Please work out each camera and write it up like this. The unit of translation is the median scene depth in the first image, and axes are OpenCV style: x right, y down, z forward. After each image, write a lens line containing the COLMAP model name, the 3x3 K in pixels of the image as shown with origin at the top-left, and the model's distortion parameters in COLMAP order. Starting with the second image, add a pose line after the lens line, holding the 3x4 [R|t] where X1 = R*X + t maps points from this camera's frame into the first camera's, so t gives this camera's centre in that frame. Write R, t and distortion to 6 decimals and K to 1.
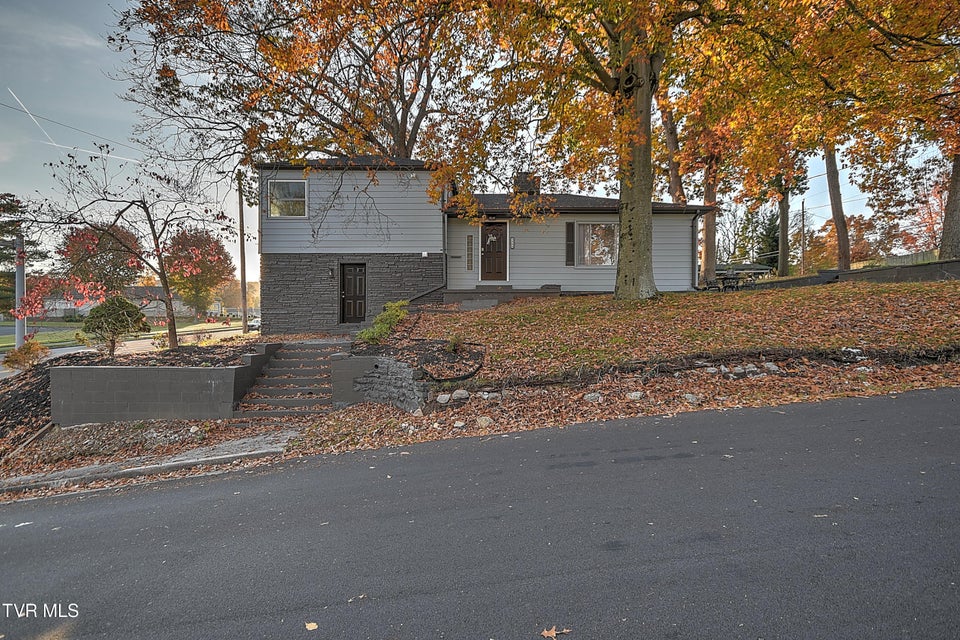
lens RADIAL K [[466.3, 0, 476.6], [0, 466.3, 320.3], [0, 0, 1]] dist [0.023625, 0.000343]
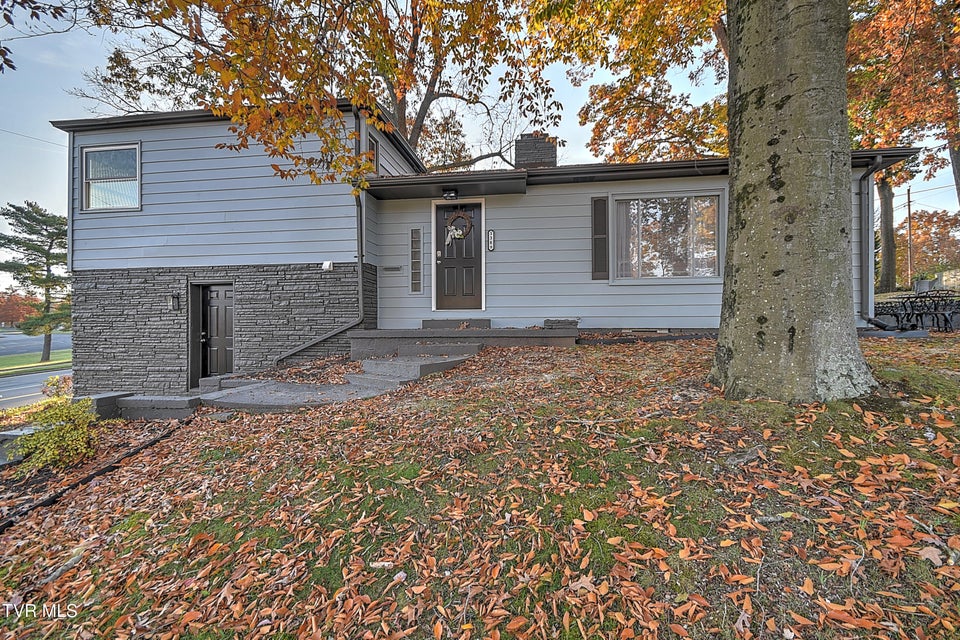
lens RADIAL K [[417.9, 0, 482.2], [0, 417.9, 321.2], [0, 0, 1]] dist [0.013148, -0.009493]
pose [[0.992709, -0.008738, -0.120216, 0.124225], [0.008199, 0.999954, -0.004980, -0.069251], [0.120254, 0.003958, 0.992735, 0.515274]]
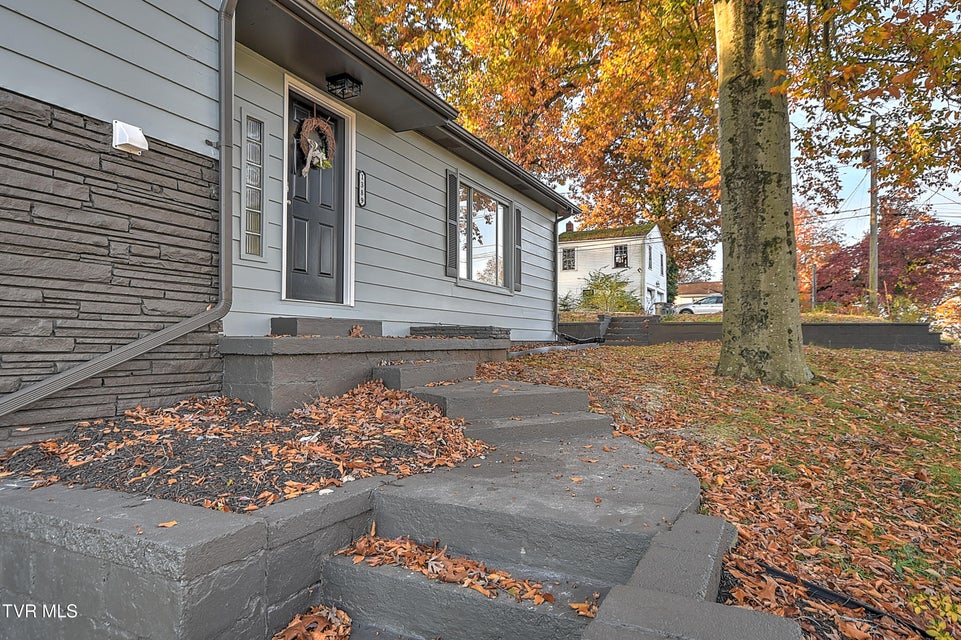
lens RADIAL K [[570.9, 0, 480.3], [0, 570.9, 326.4], [0, 0, 1]] dist [0.018748, -0.002808]
pose [[0.442198, 0.025411, 0.896557, -0.239290], [-0.005749, 0.999658, -0.025498, -0.061243], [-0.896899, 0.006121, 0.442193, 0.752988]]
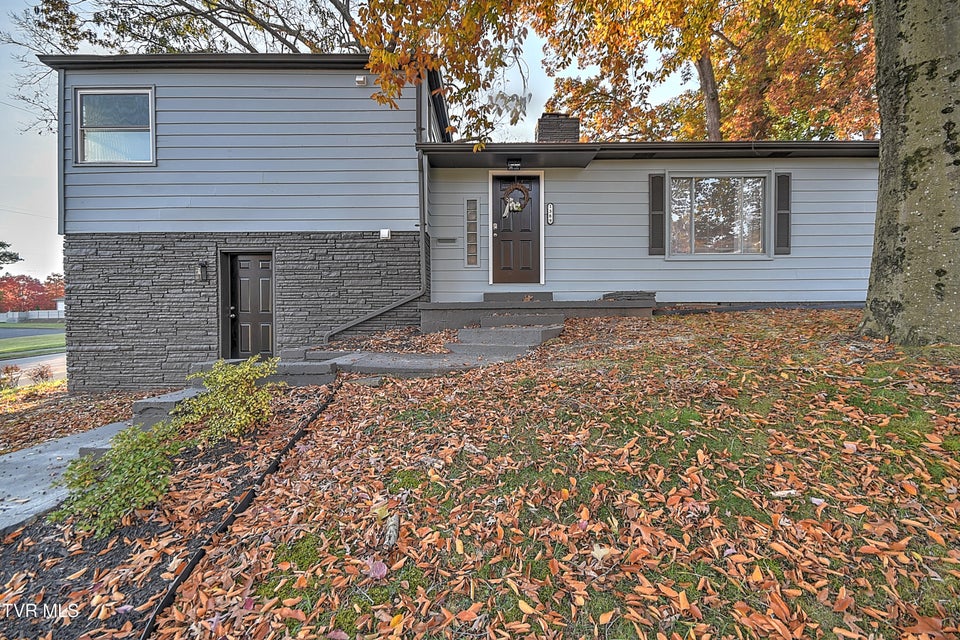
lens RADIAL K [[417.9, 0, 481.1], [0, 417.9, 320.3], [0, 0, 1]] dist [0.013148, -0.009493]
pose [[0.999738, -0.008098, 0.021419, -0.014958], [0.007846, 0.999899, 0.011822, -0.048860], [-0.021513, -0.011651, 0.999701, 0.517050]]
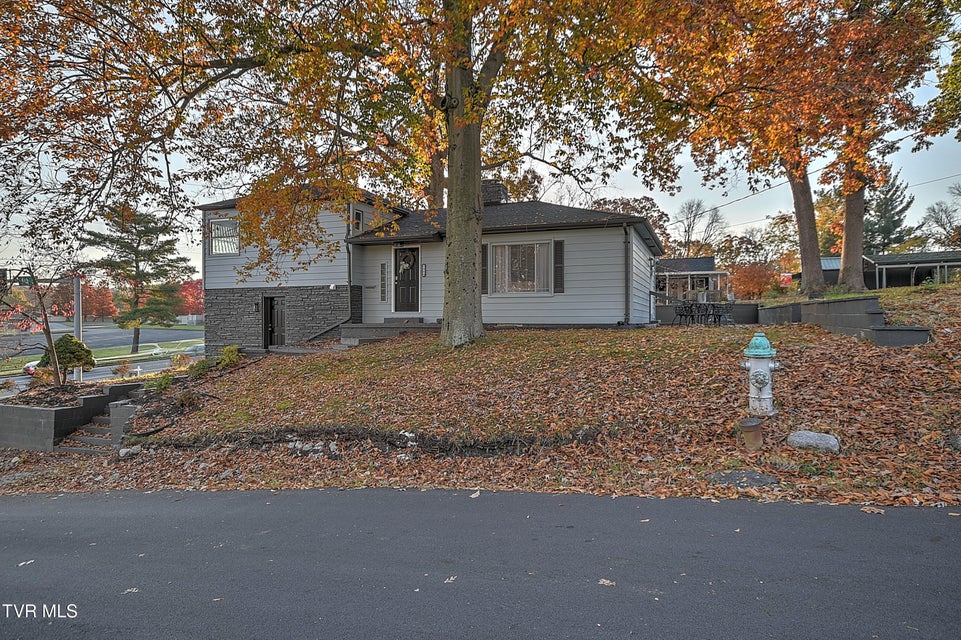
lens RADIAL K [[570.9, 0, 476.6], [0, 570.9, 320.4], [0, 0, 1]] dist [0.018748, -0.002808]
pose [[0.935716, -0.002164, -0.352746, 0.563308], [0.002392, 0.999997, 0.000212, -0.068823], [0.352745, -0.001043, 0.935719, -0.000047]]
